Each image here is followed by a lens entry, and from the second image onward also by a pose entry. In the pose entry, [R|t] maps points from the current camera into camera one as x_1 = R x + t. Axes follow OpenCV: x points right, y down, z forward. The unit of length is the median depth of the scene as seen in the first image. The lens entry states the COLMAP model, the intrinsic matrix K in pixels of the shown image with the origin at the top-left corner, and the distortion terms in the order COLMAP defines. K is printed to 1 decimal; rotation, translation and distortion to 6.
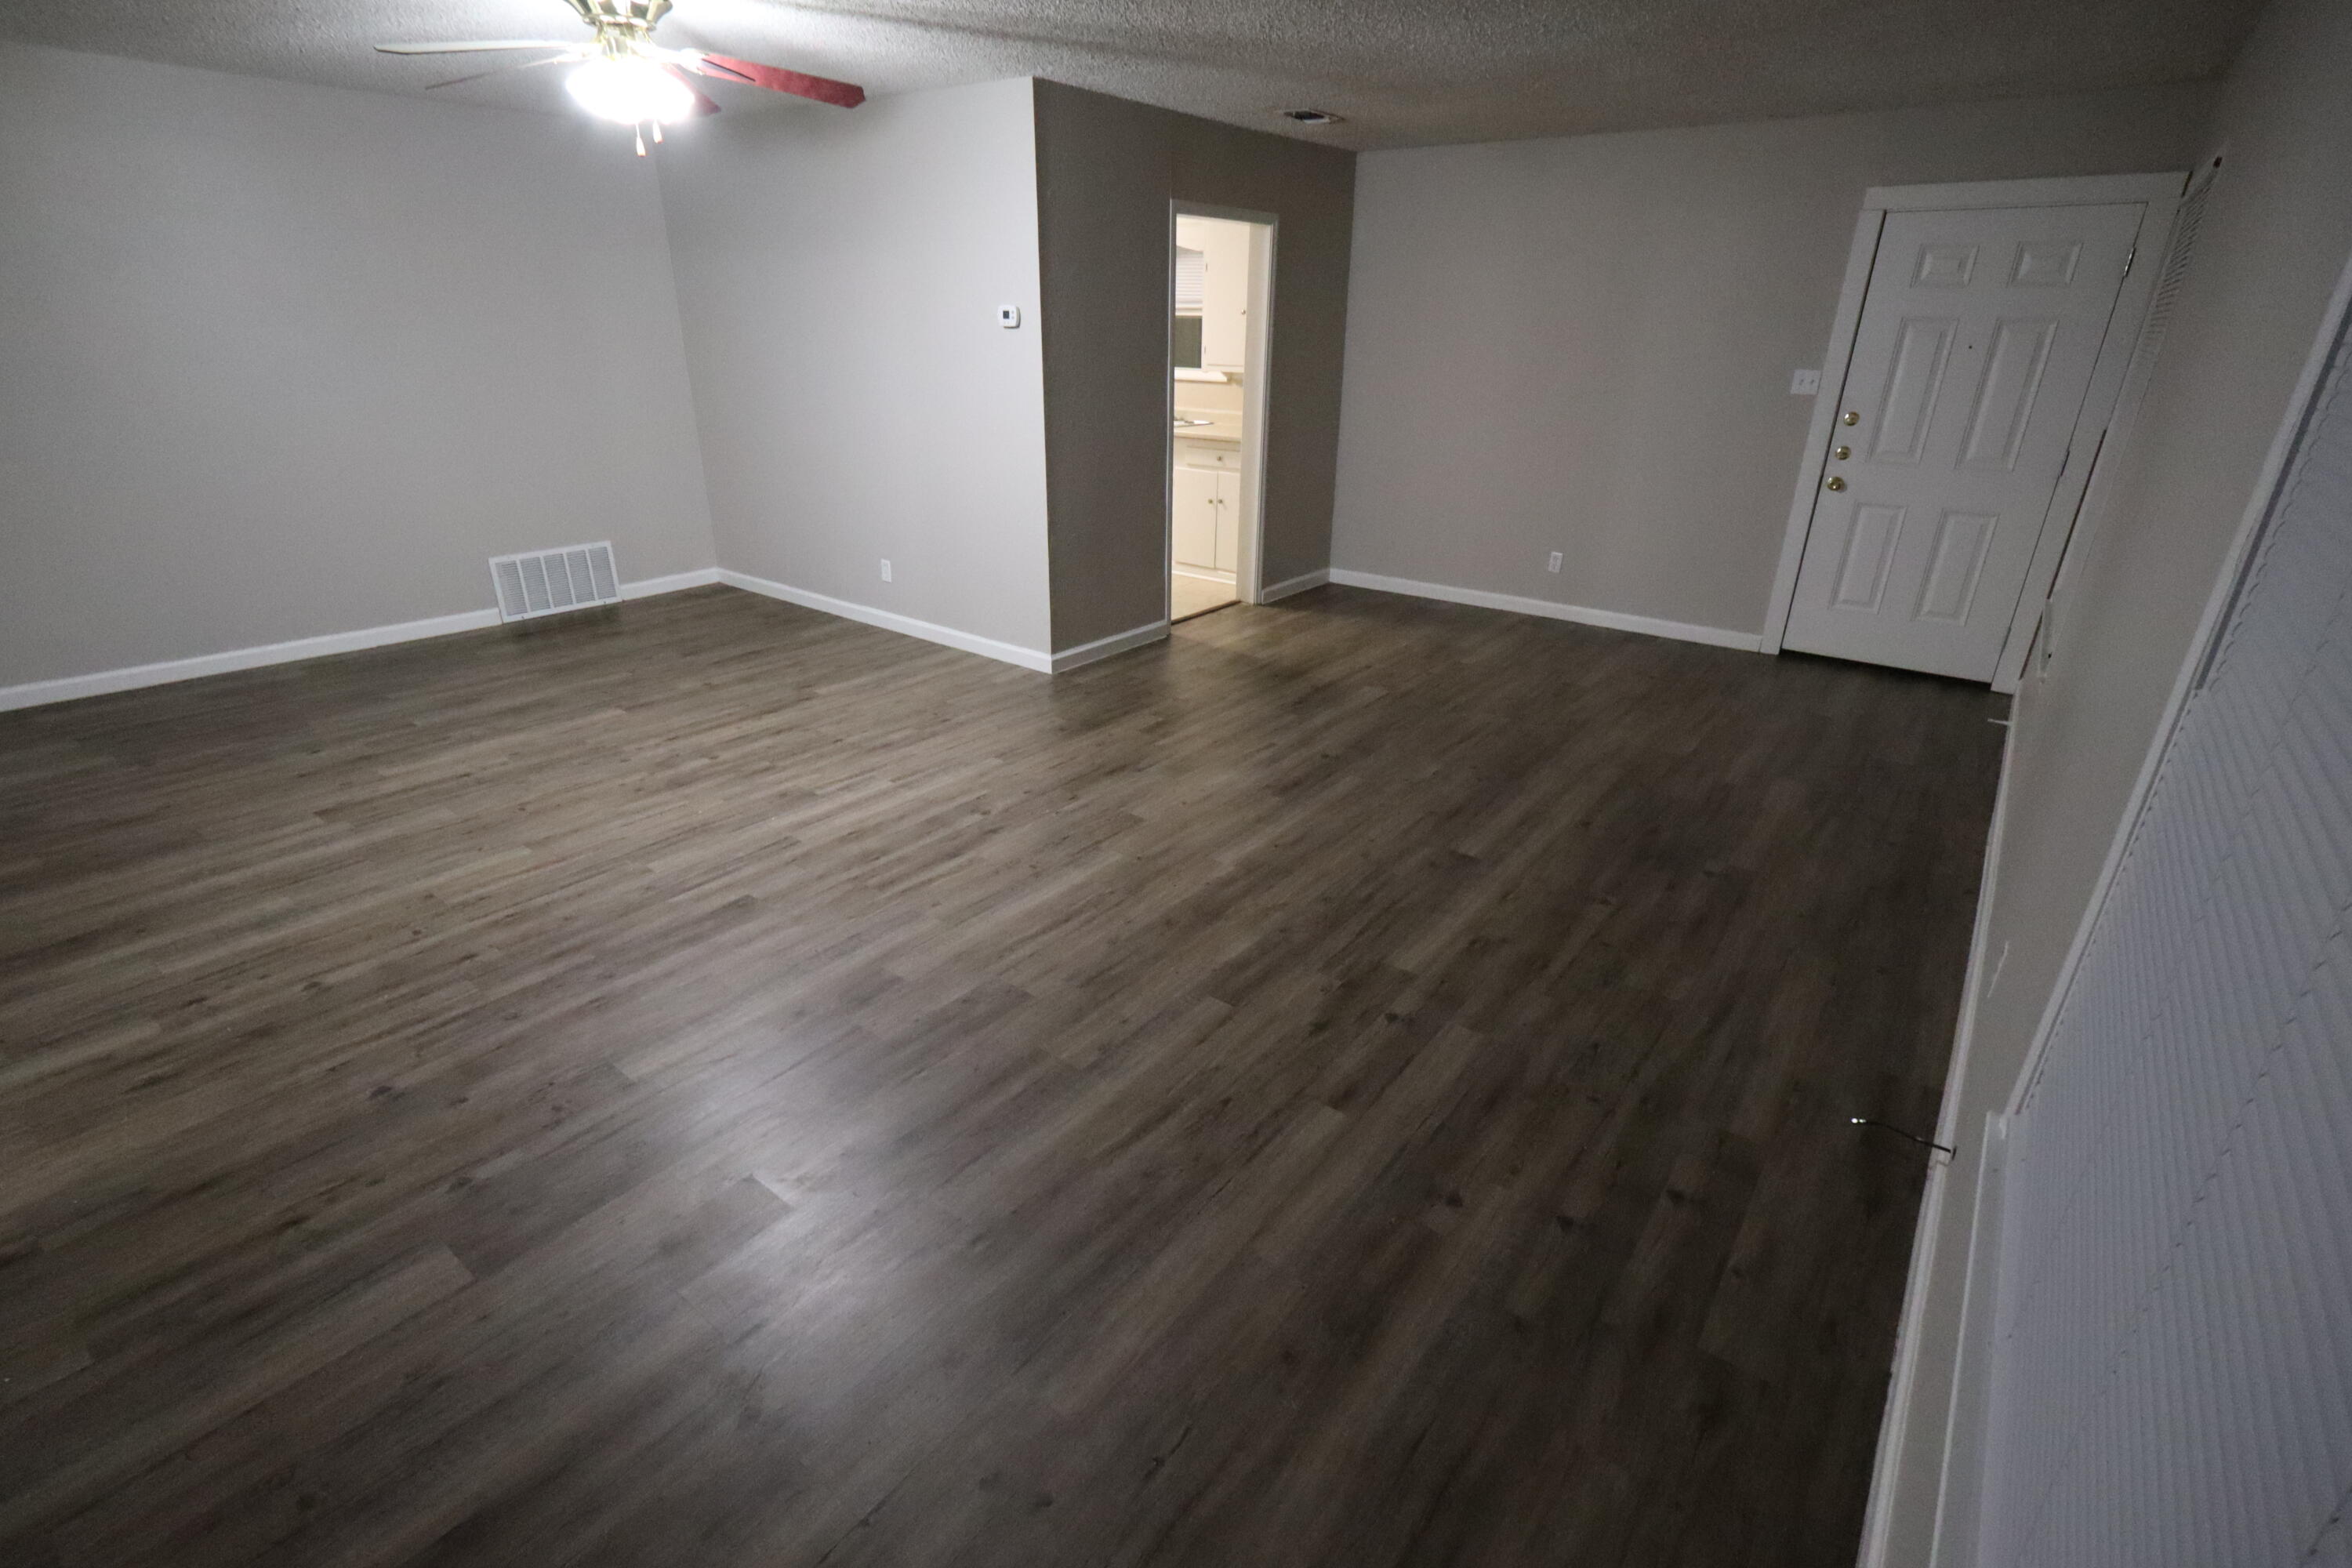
lens RADIAL K [[1084.0, 0, 1172.1], [0, 1084.0, 788.0], [0, 0, 1]] dist [0.006055, -0.000730]
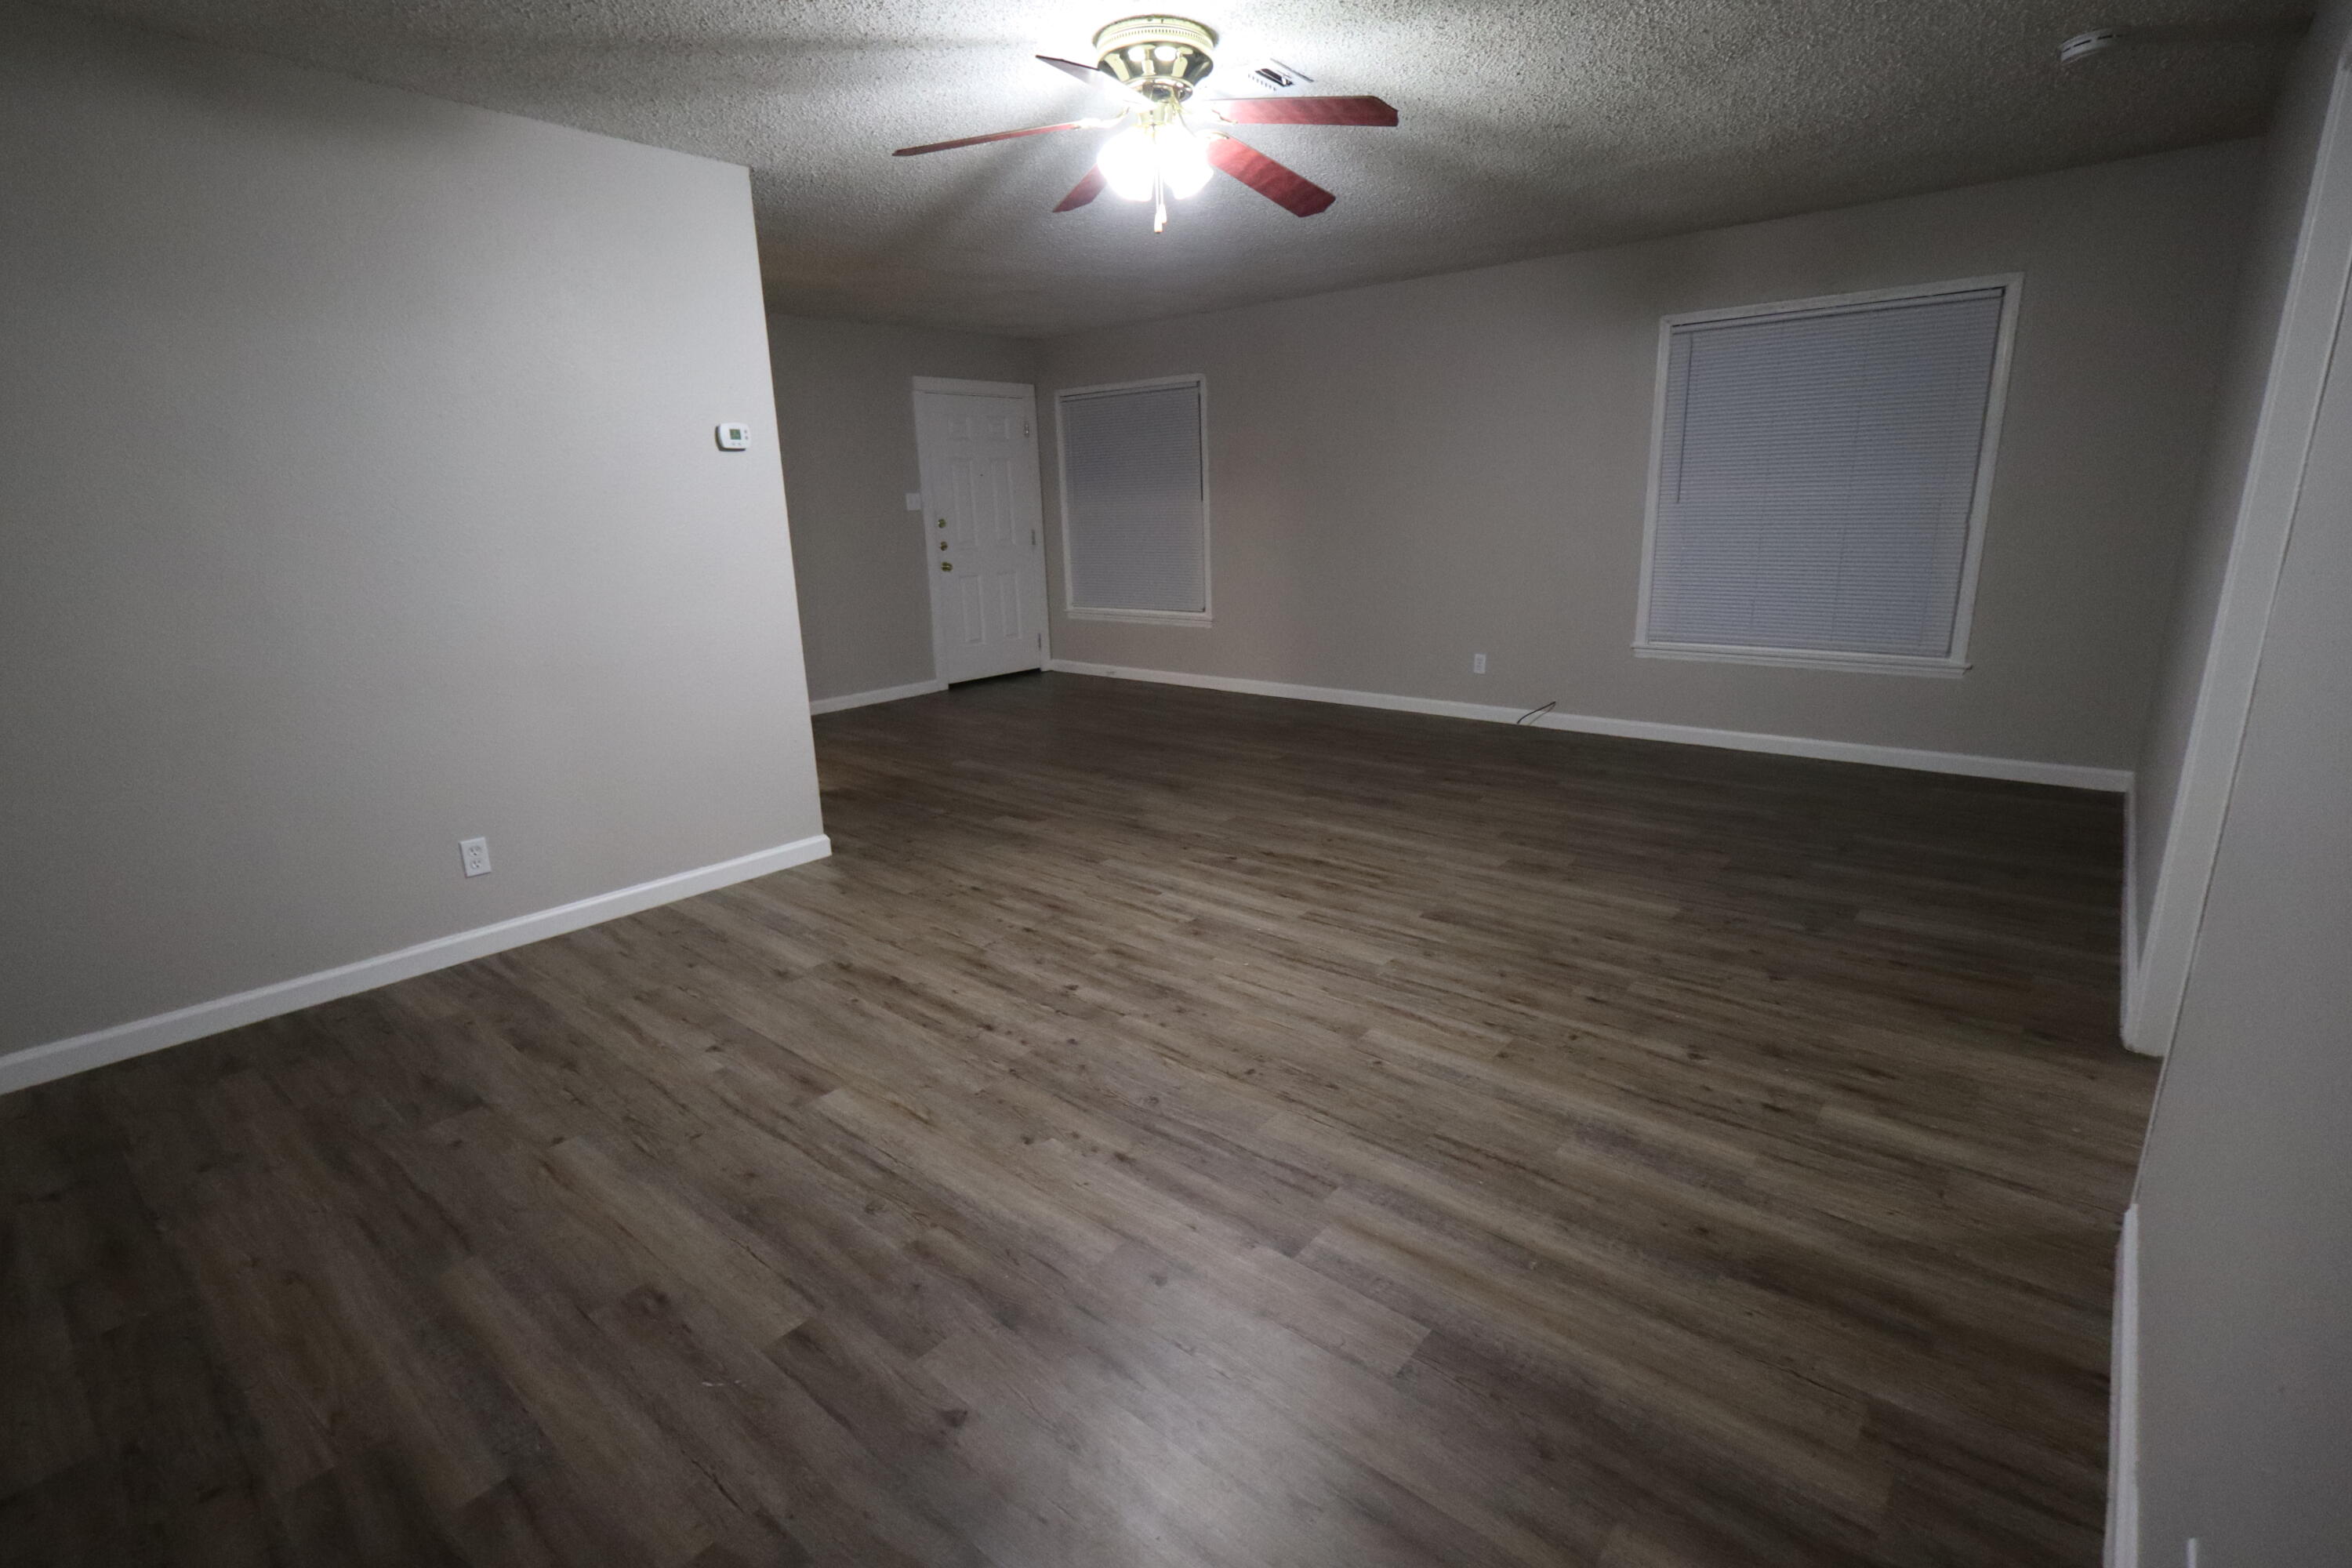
lens RADIAL K [[1084.0, 0, 1173.0], [0, 1084.0, 778.7], [0, 0, 1]] dist [0.006055, -0.000730]
pose [[0.044099, -0.270055, 0.961835, -1.275979], [0.422586, 0.877439, 0.226984, -0.340158], [-0.905249, 0.396448, 0.152815, 0.900264]]
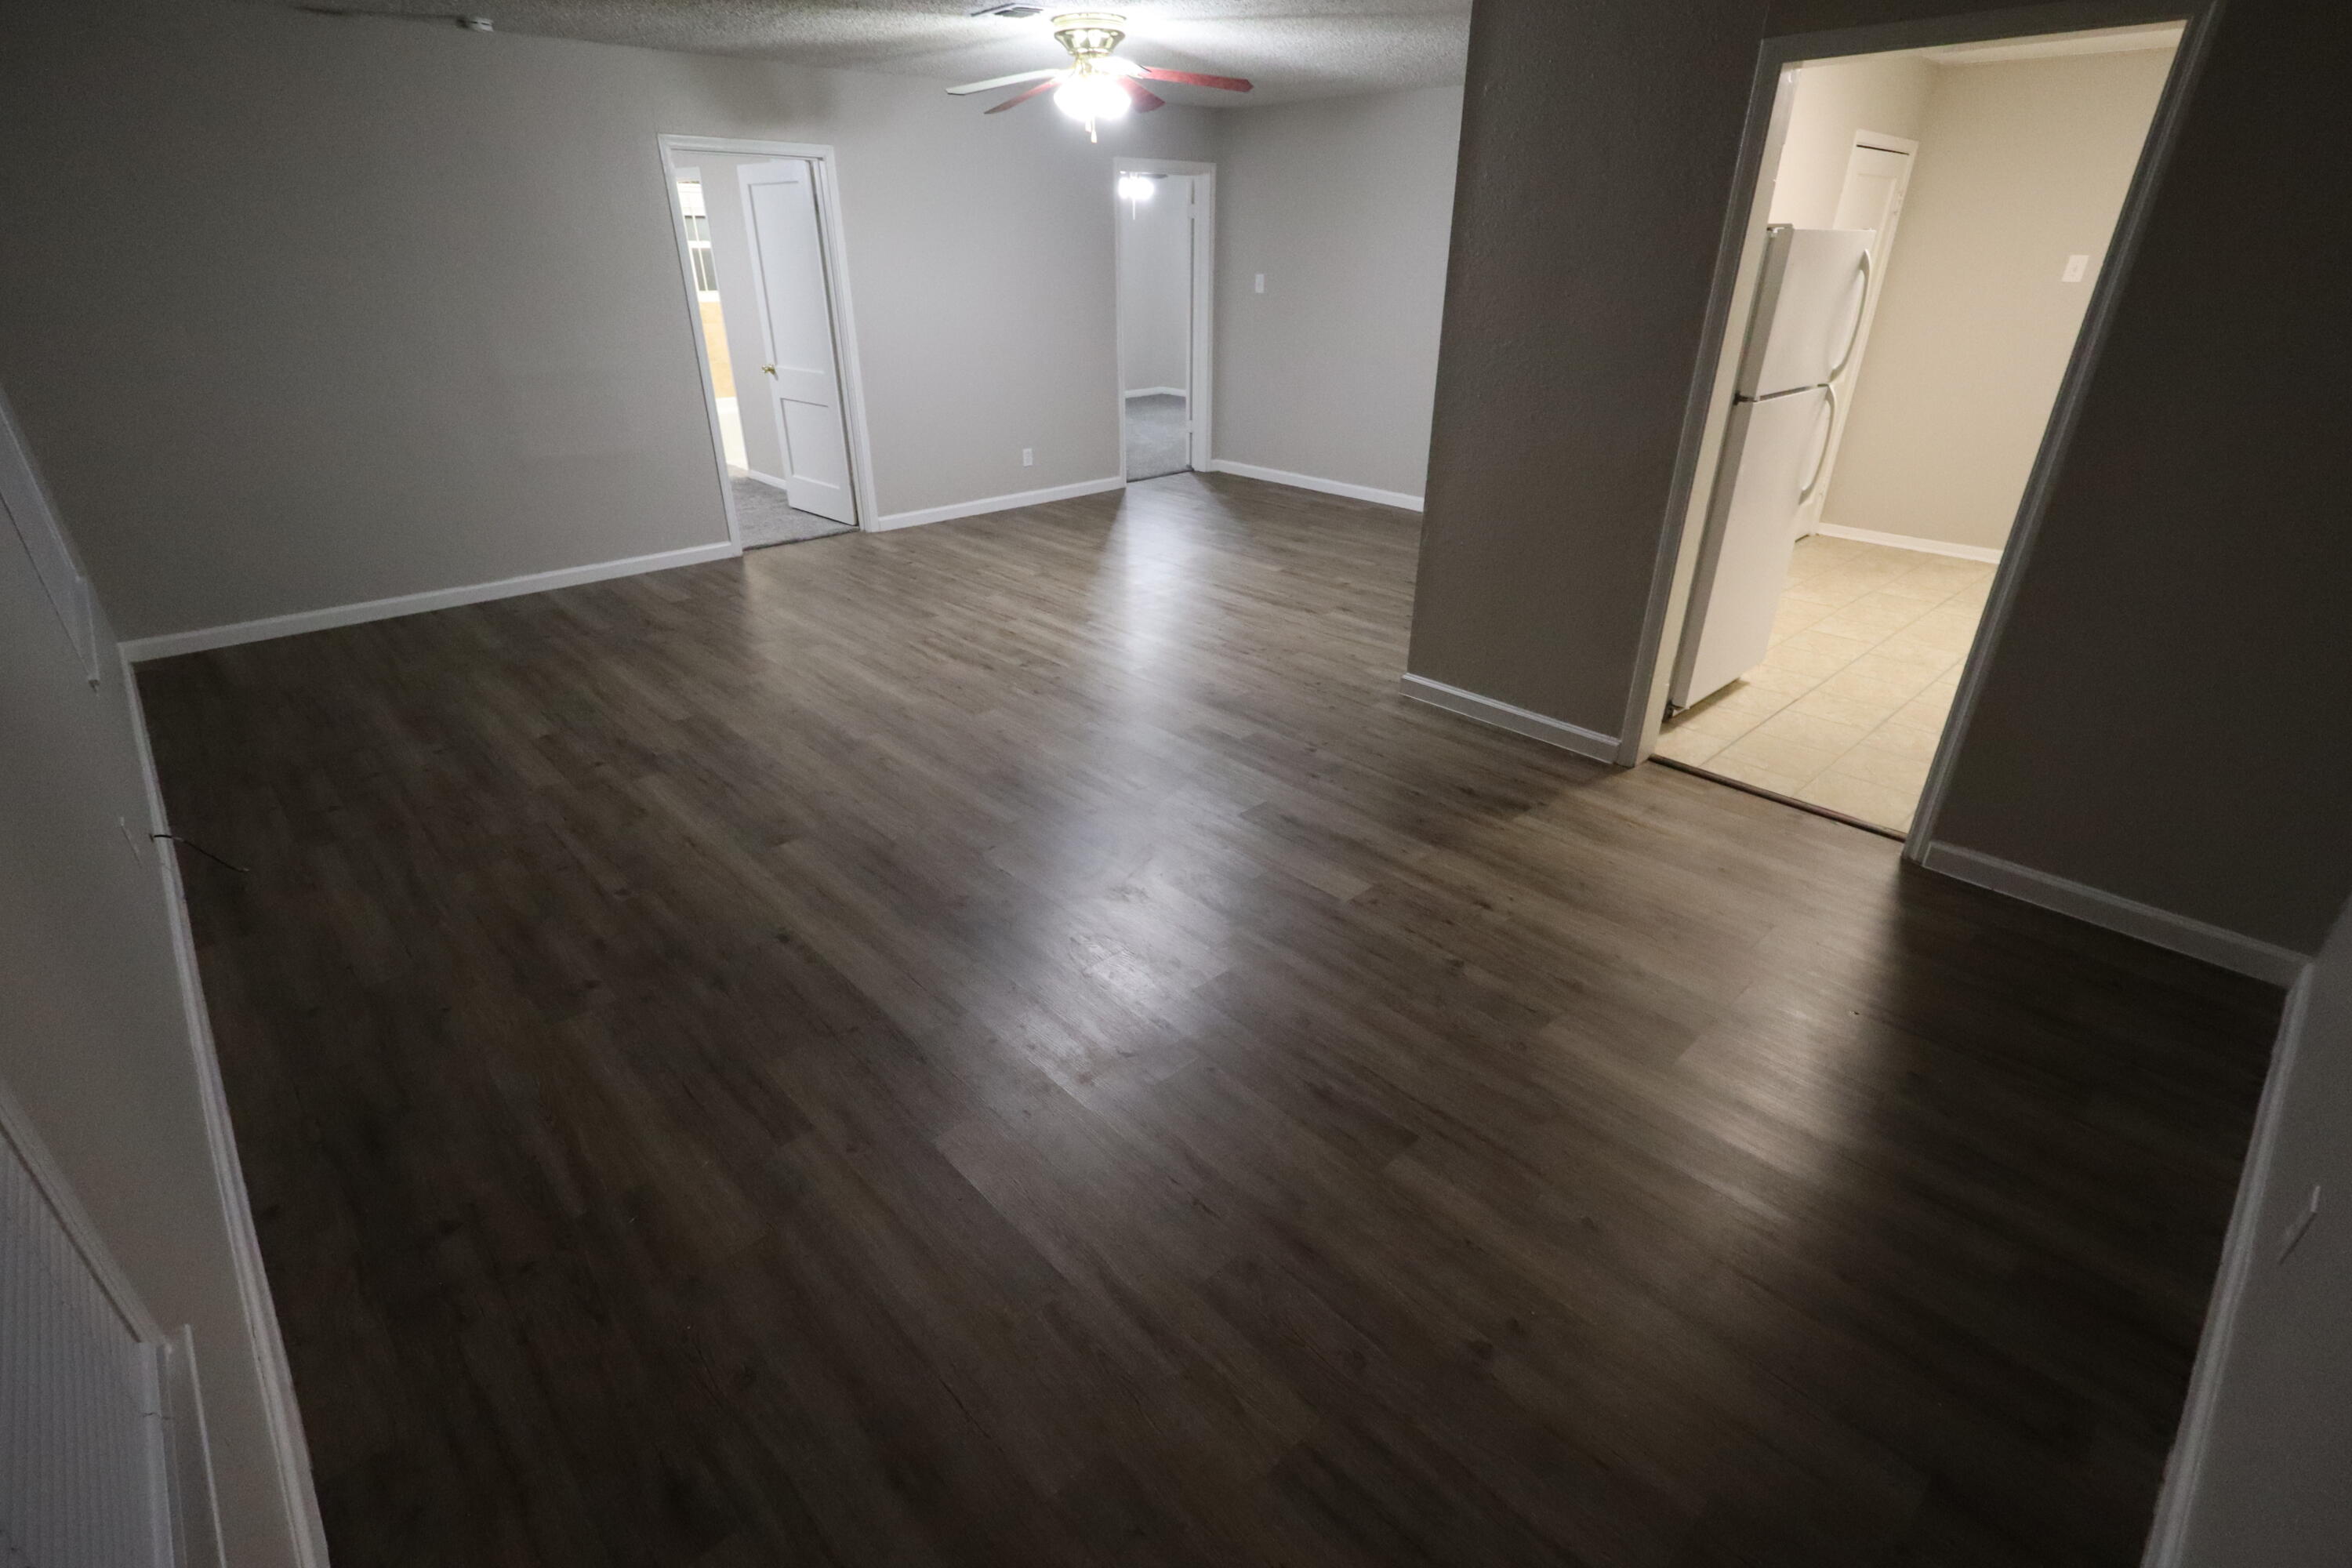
lens RADIAL K [[1084.0, 0, 1171.9], [0, 1084.0, 792.6], [0, 0, 1]] dist [0.006055, -0.000730]
pose [[-0.164669, 0.427560, -0.888862, 1.006579], [-0.398426, 0.795538, 0.456481, -0.517368], [0.902297, 0.429314, 0.039351, 1.228539]]
